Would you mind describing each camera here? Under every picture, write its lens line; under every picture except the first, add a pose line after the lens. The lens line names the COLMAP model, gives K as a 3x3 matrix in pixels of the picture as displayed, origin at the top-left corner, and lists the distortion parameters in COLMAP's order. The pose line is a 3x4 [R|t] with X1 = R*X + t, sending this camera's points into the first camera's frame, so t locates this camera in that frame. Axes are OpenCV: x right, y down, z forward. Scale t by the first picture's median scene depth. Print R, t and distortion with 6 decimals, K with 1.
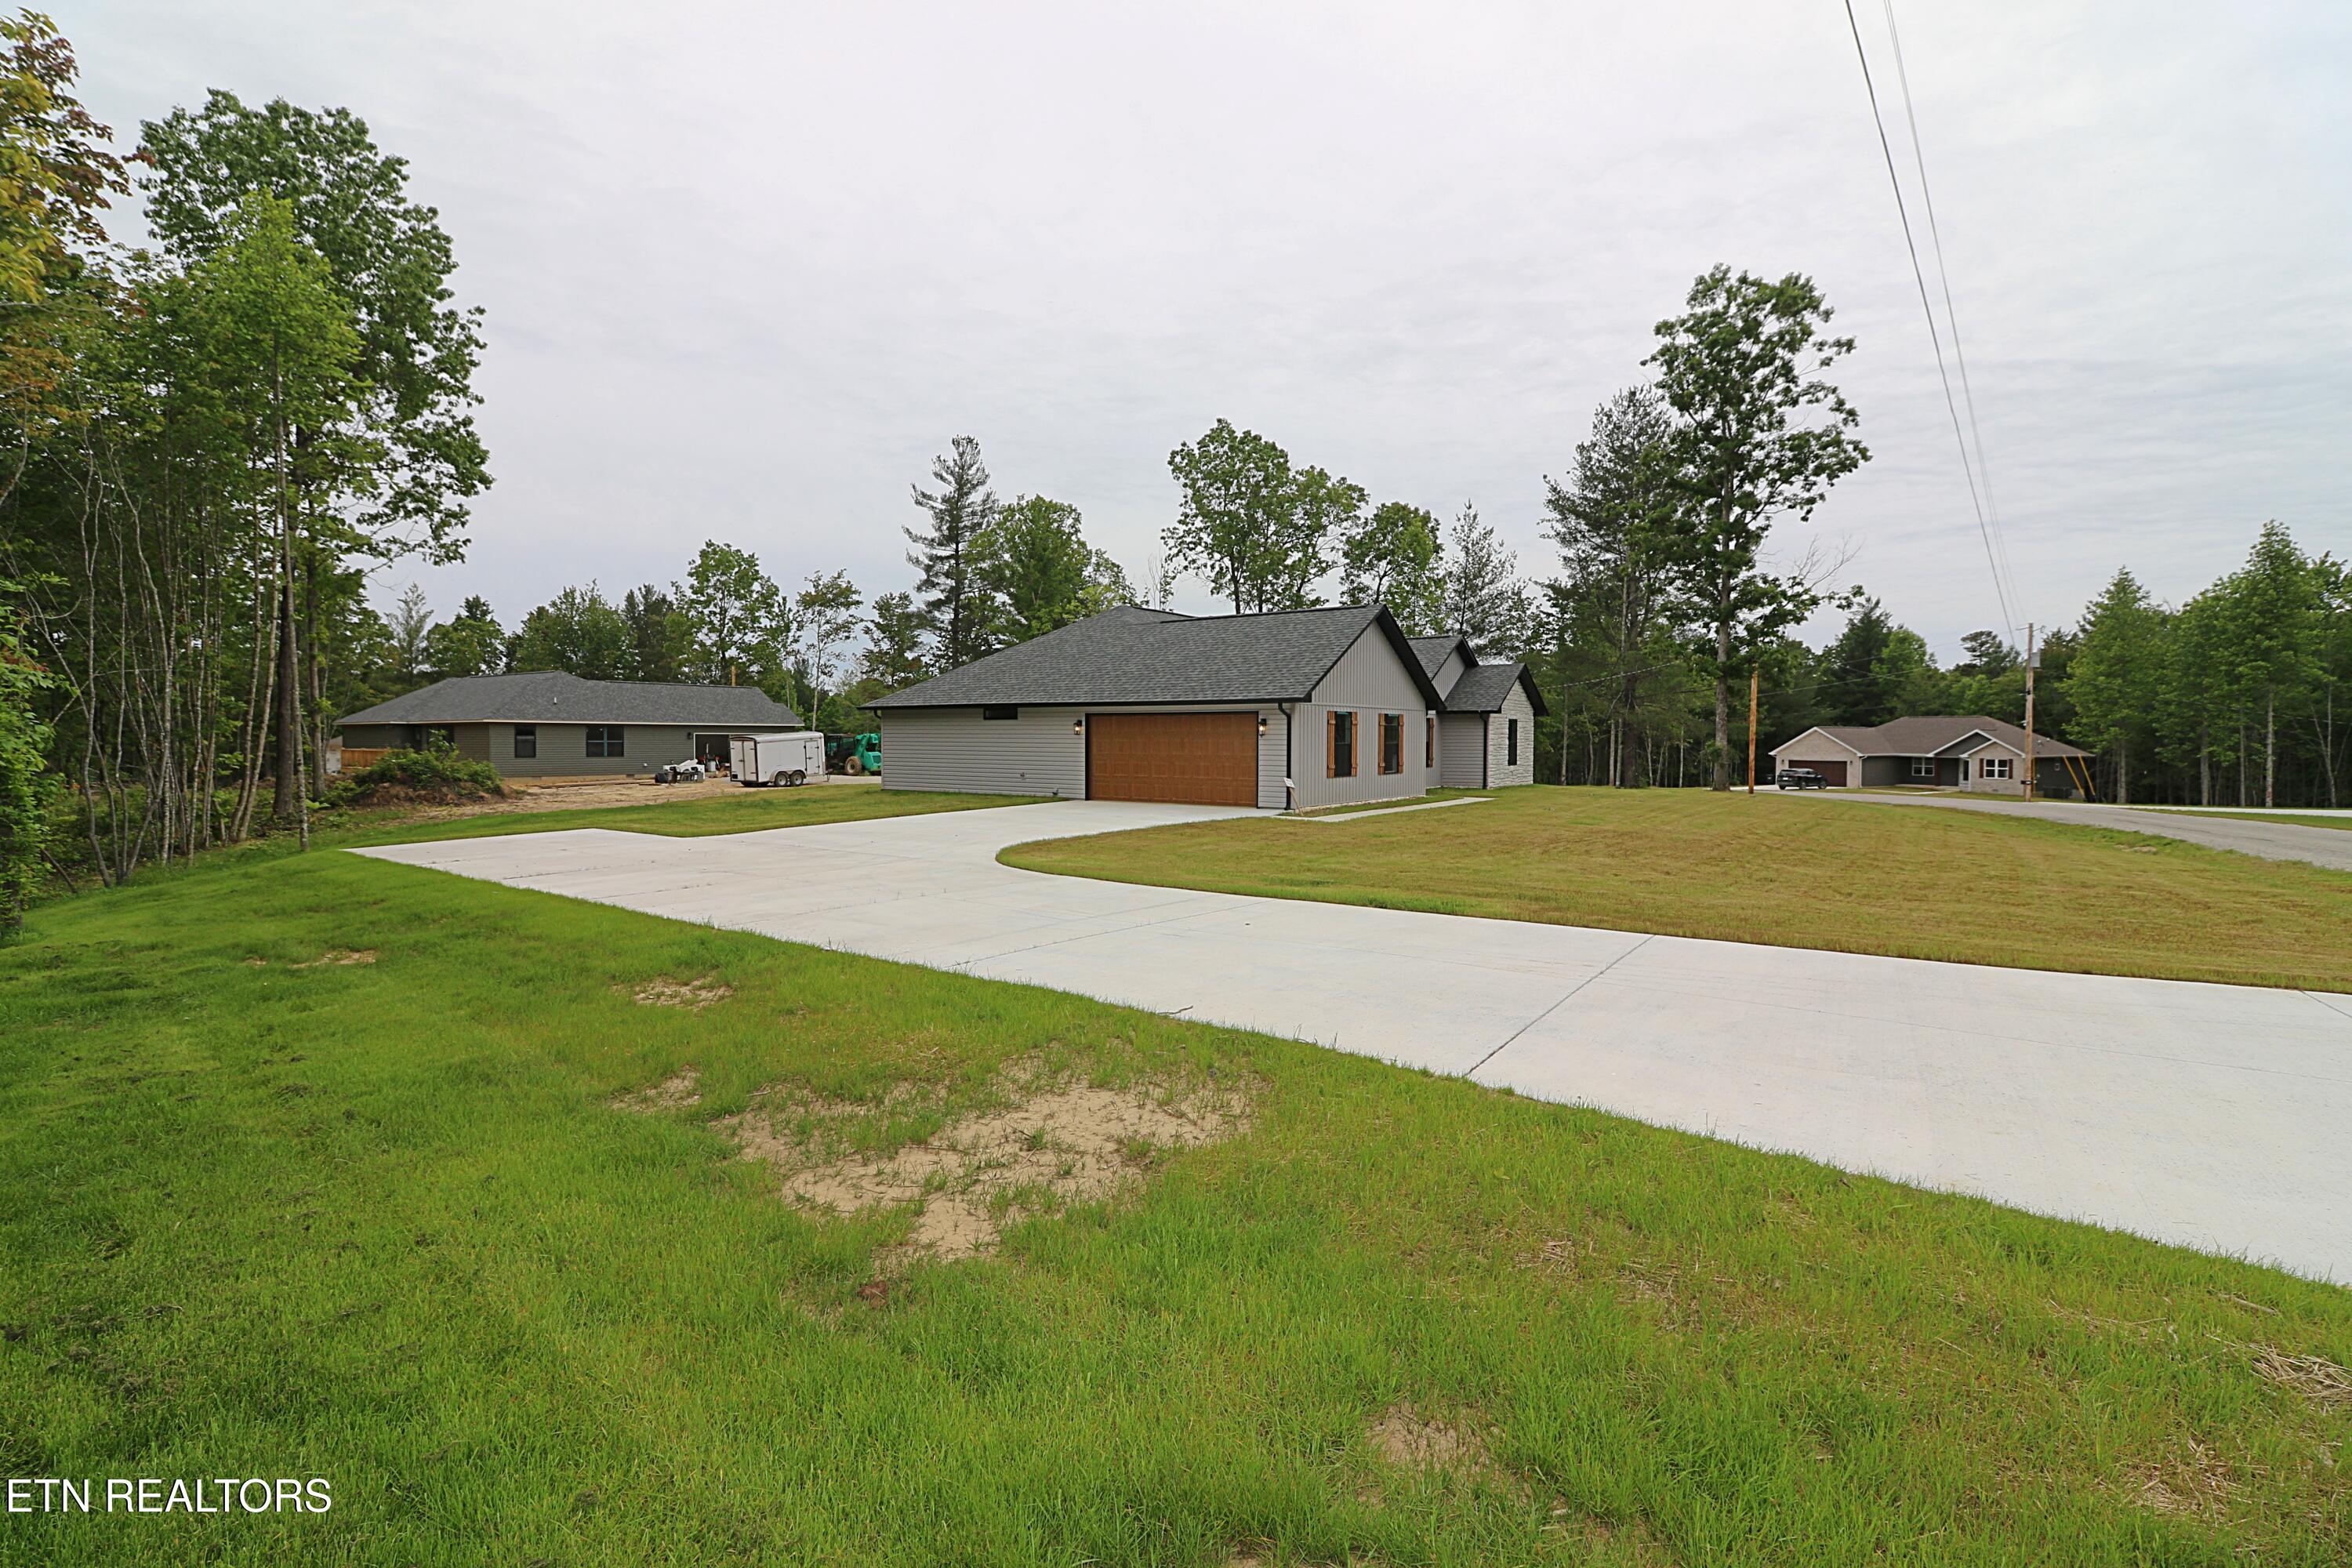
lens RADIAL K [[1073.5, 0, 1161.9], [0, 1073.5, 783.1], [0, 0, 1]] dist [-0.010980, -0.006390]
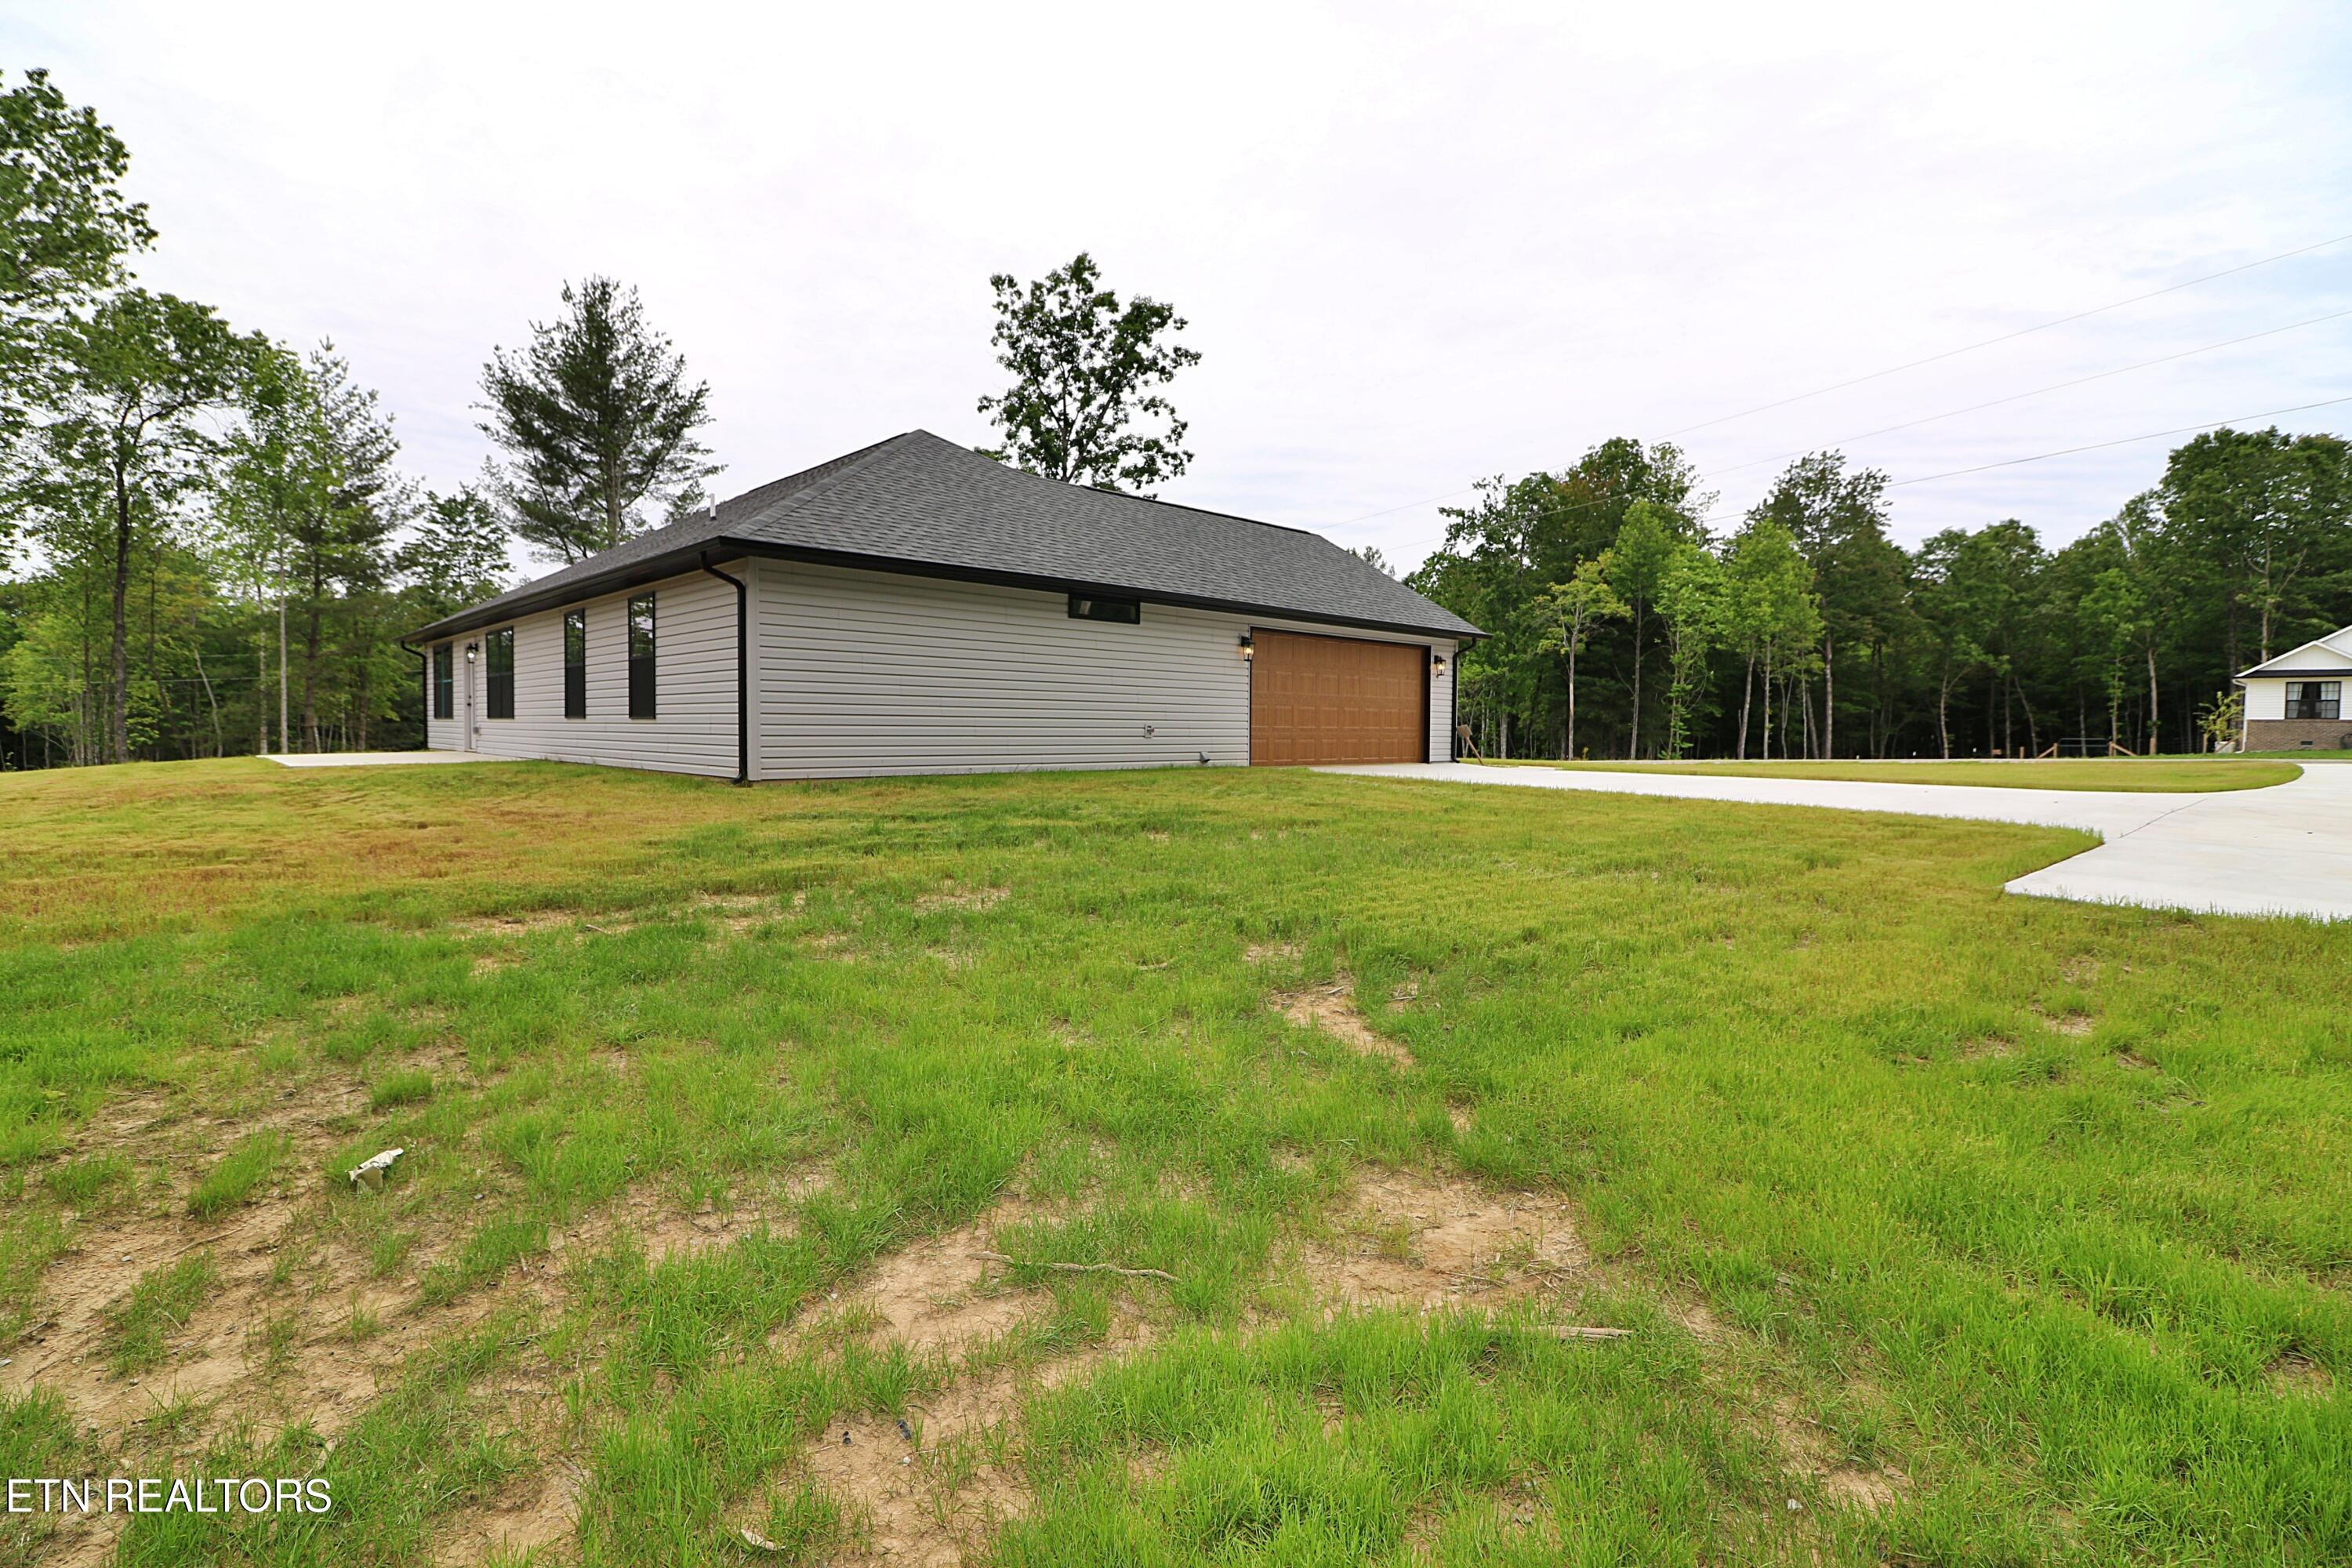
lens RADIAL K [[1073.5, 0, 1177.7], [0, 1073.5, 765.2], [0, 0, 1]] dist [-0.010980, -0.006390]
pose [[0.179186, -0.034256, 0.983219, -0.279994], [0.032624, 0.999051, 0.028862, -0.002294], [-0.983274, 0.026905, 0.180134, 0.387838]]
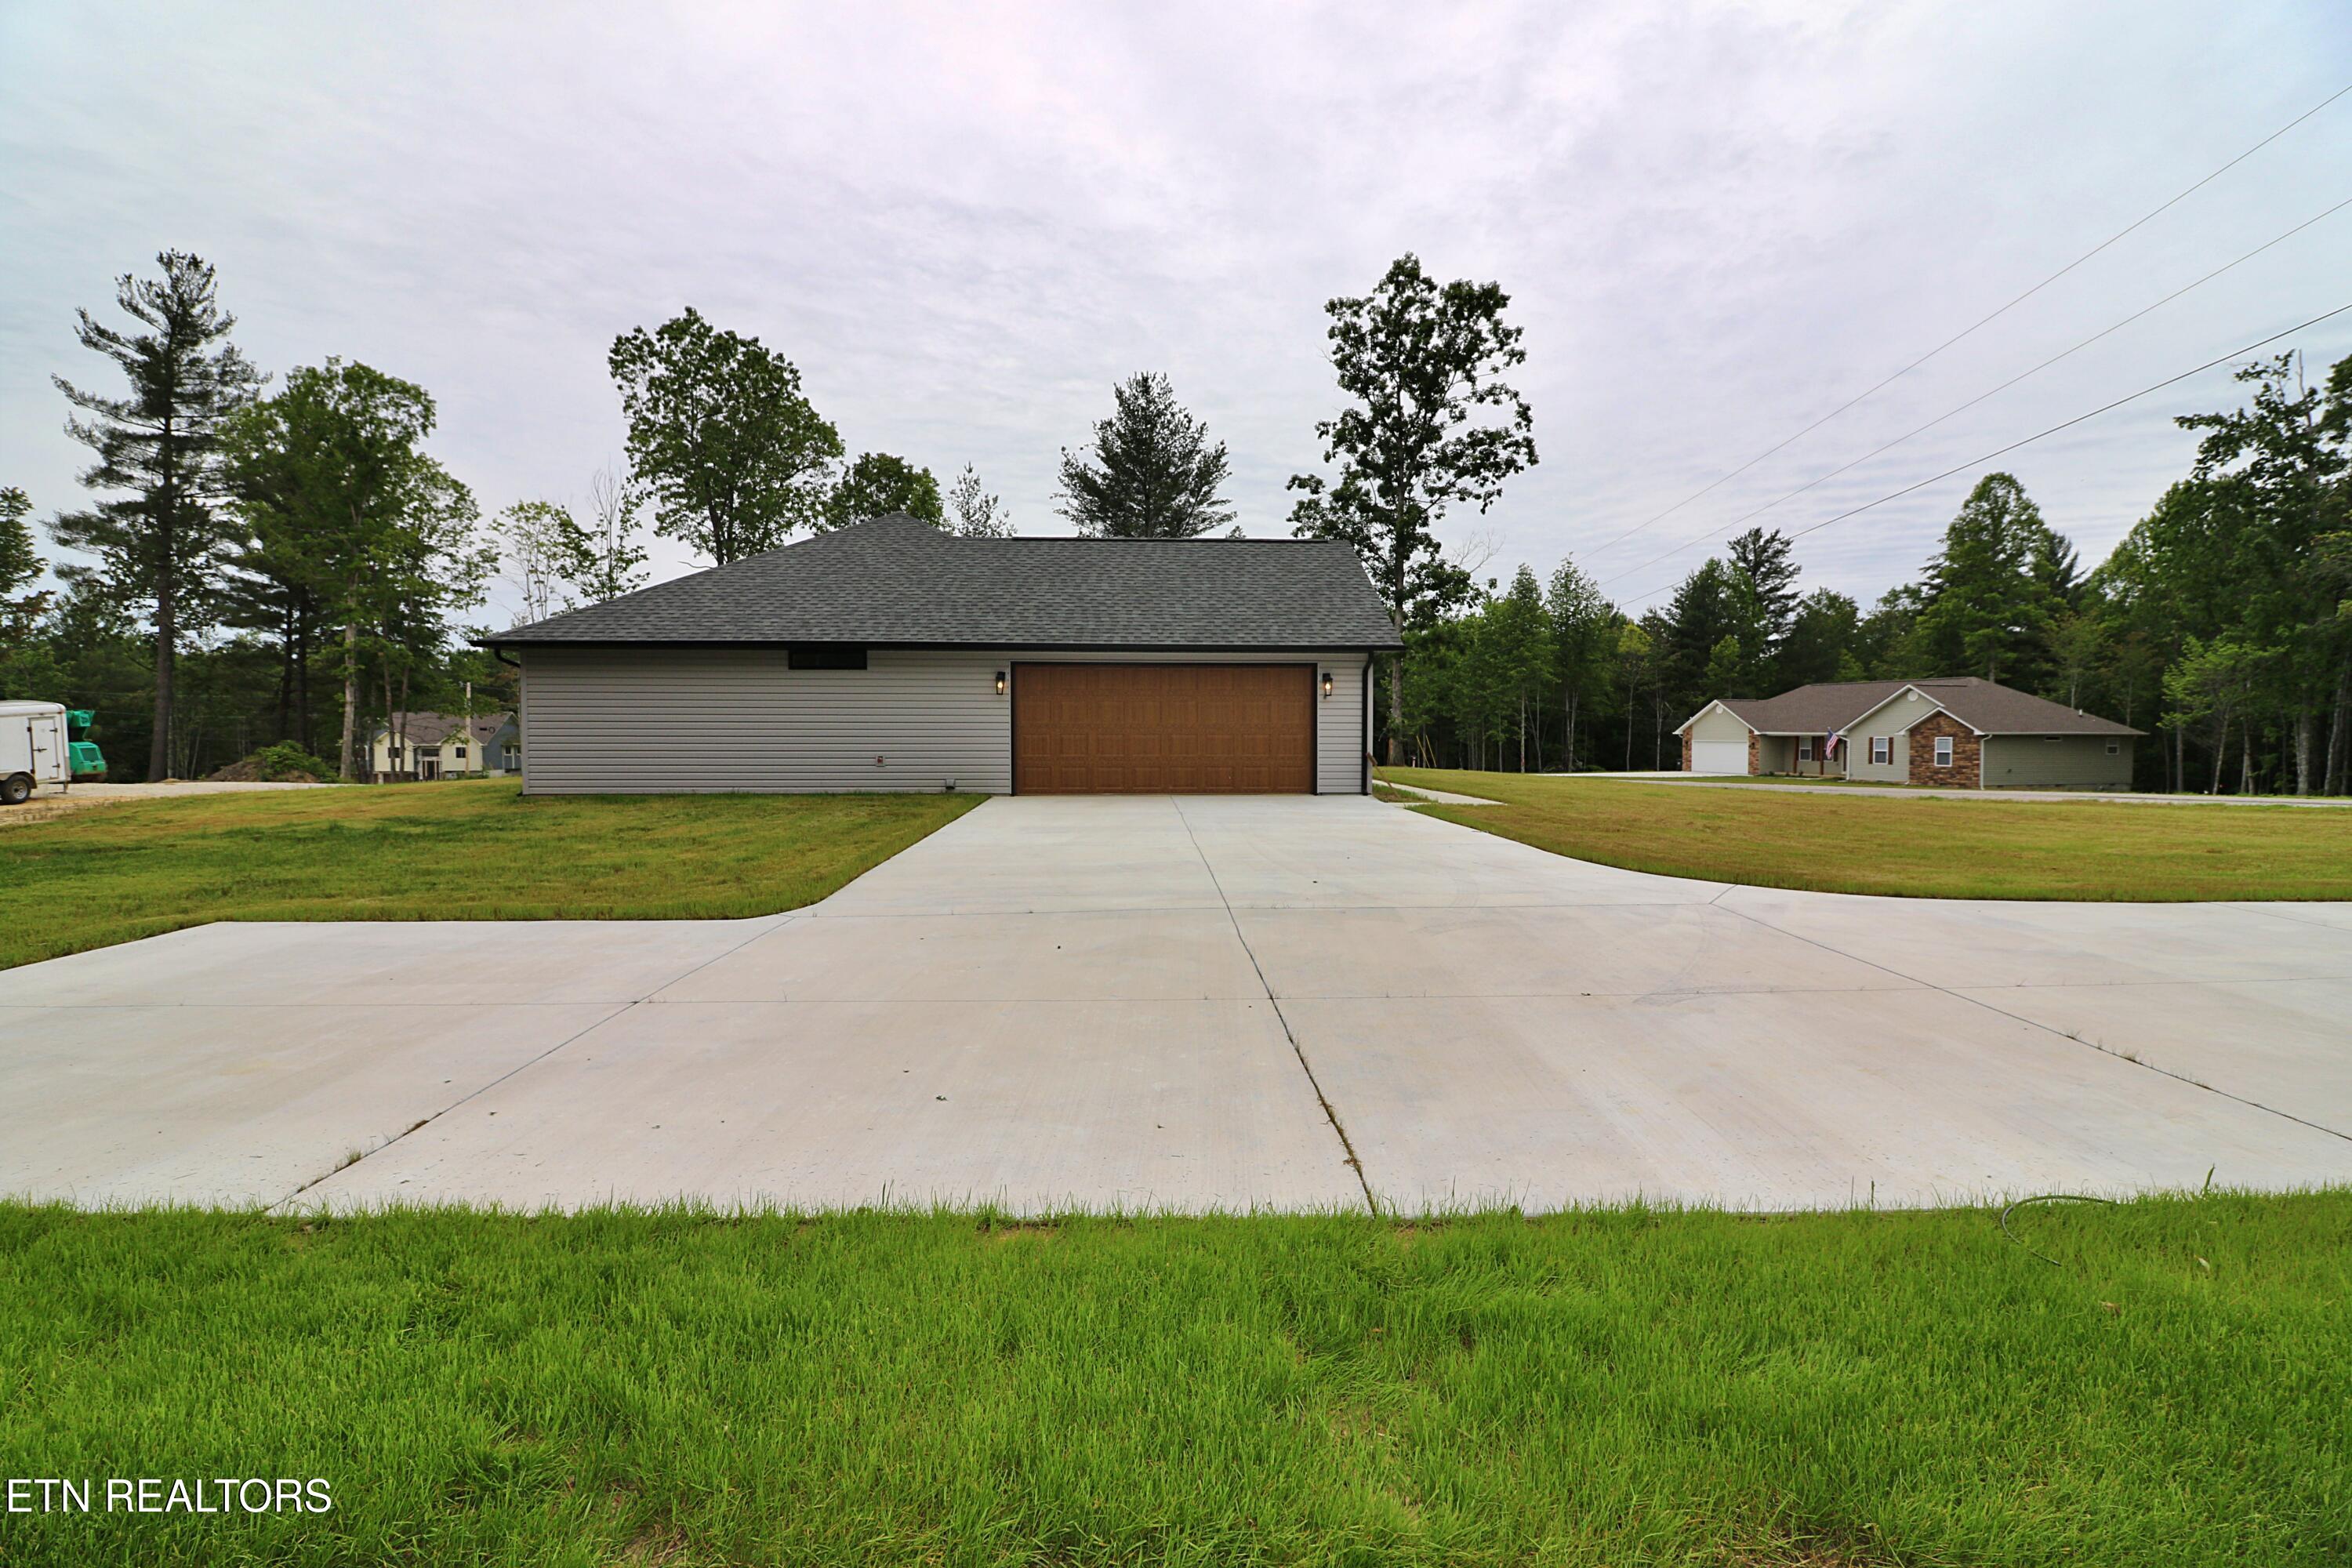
lens RADIAL K [[1073.5, 0, 1175.1], [0, 1073.5, 775.2], [0, 0, 1]] dist [-0.010980, -0.006390]
pose [[0.776925, -0.027166, 0.629006, -0.165868], [0.028166, 0.999568, 0.008380, 0.000137], [-0.628962, 0.011206, 0.777355, 0.184073]]
